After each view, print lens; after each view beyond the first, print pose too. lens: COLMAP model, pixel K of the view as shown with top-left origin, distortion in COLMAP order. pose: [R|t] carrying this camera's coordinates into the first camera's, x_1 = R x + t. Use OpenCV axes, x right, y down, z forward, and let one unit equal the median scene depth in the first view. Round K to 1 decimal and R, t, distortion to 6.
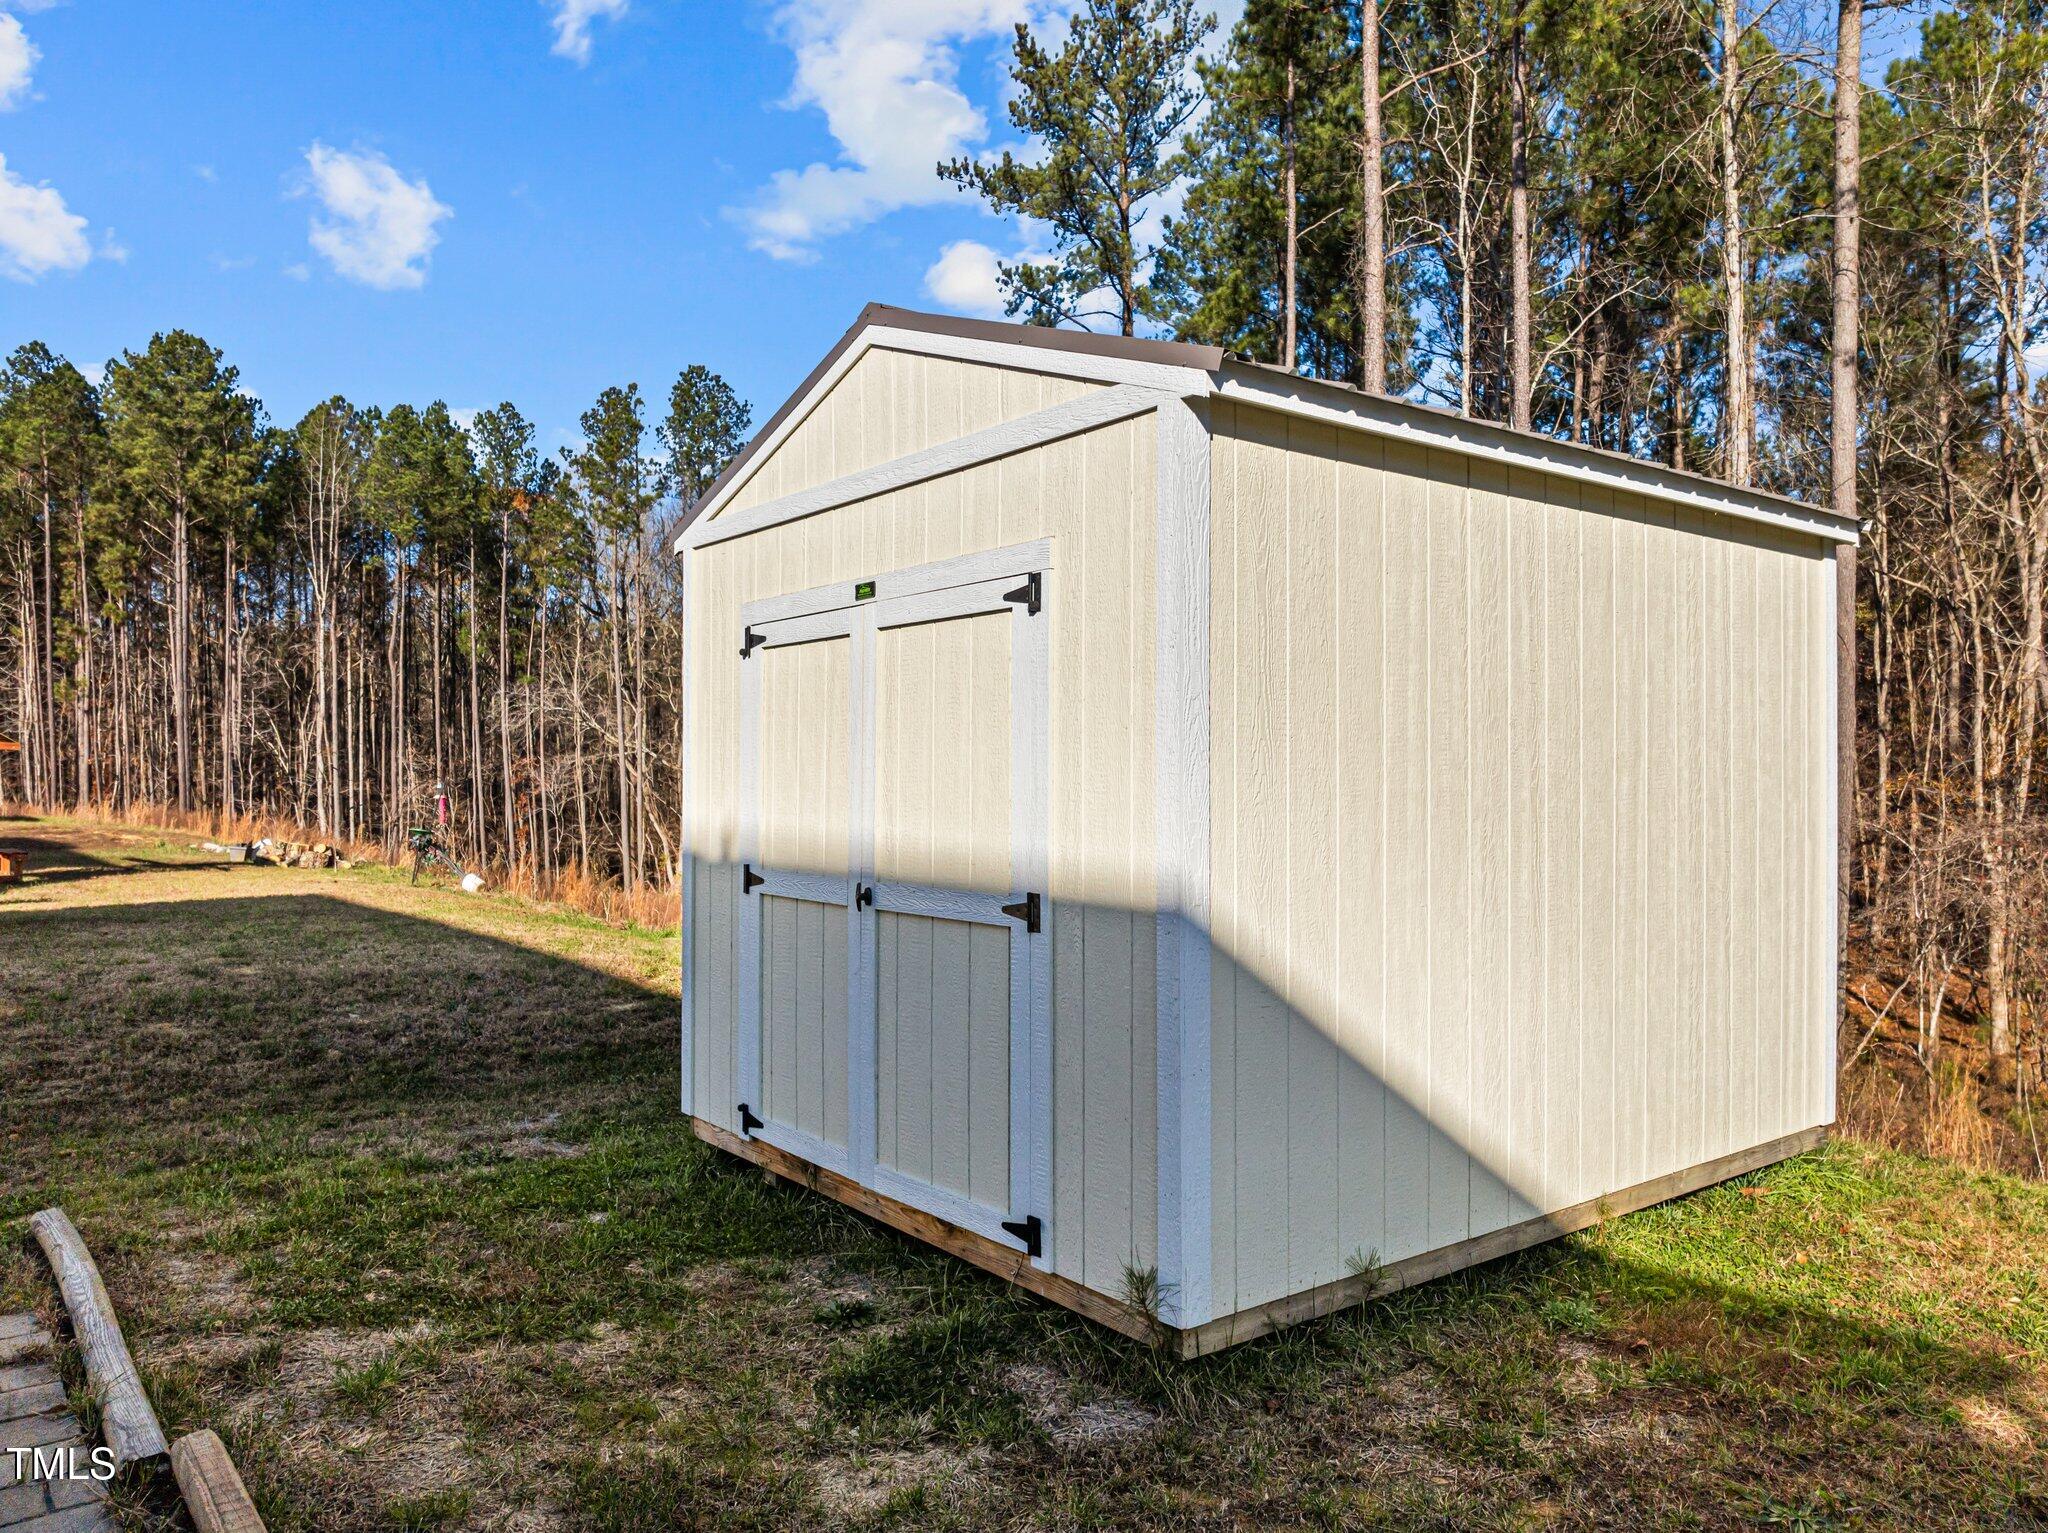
lens RADIAL K [[1428.7, 0, 1024.0], [0, 1428.7, 766.5], [0, 0, 1]] dist [-0.024270, -0.002876]
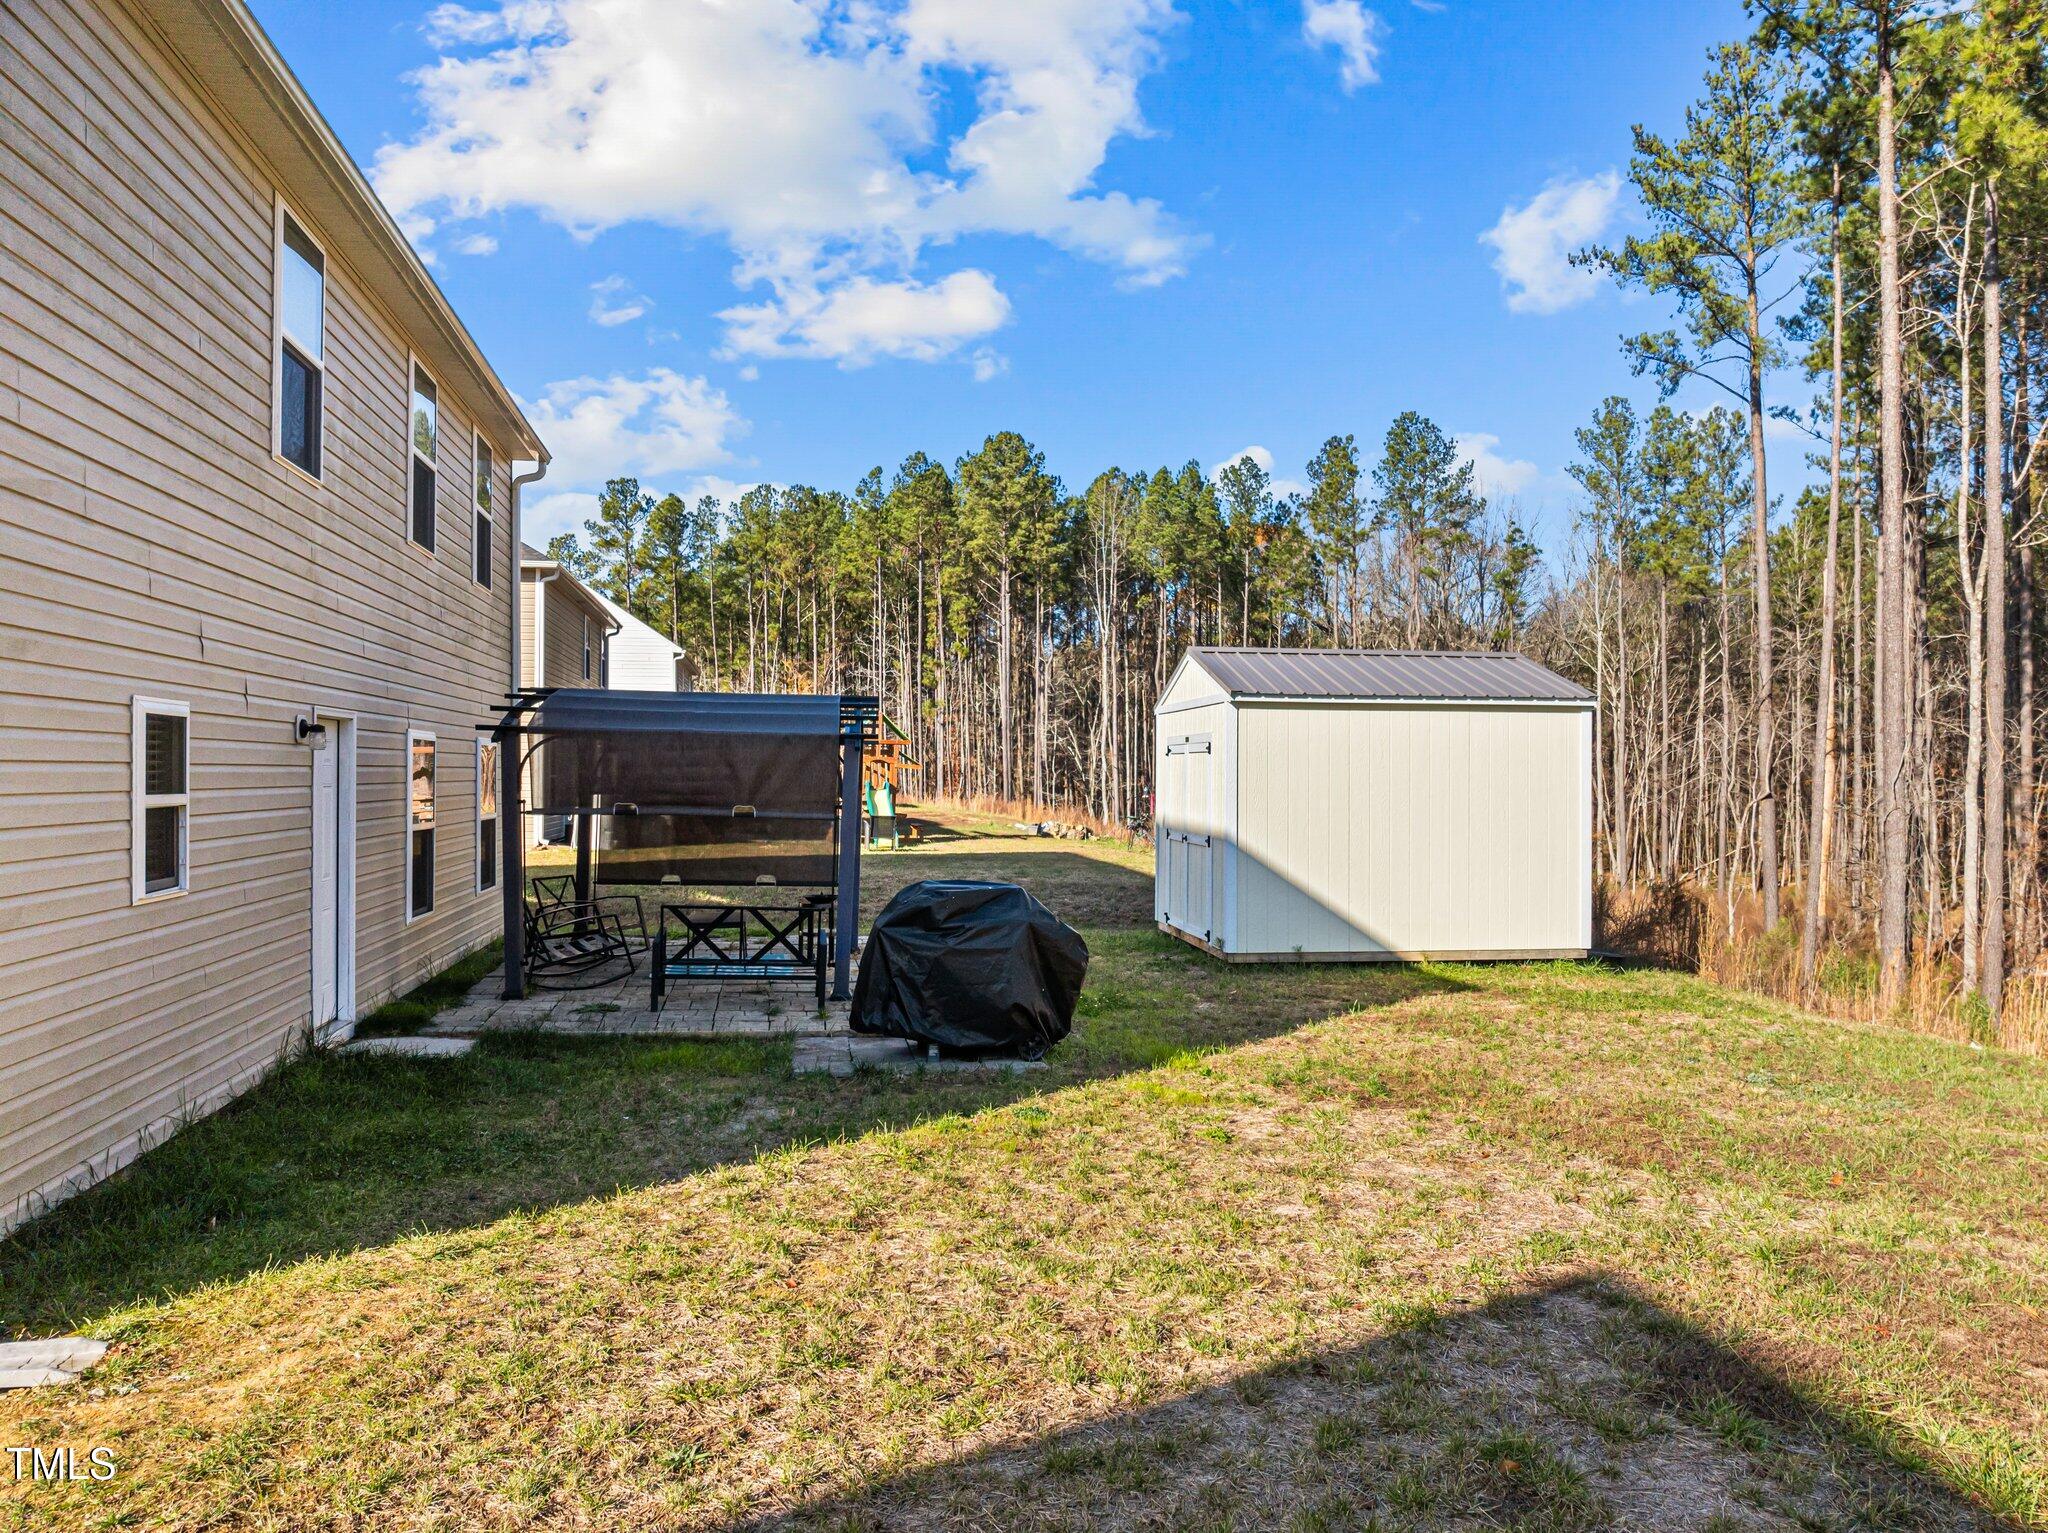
lens RADIAL K [[1480.5, 0, 1024.0], [0, 1480.5, 766.5], [0, 0, 1]] dist [-0.004142, -0.001062]
pose [[0.864703, 0.004844, -0.502259, 0.097142], [-0.002880, 0.999985, 0.004687, -0.006314], [0.502275, -0.002606, 0.864704, -0.158540]]
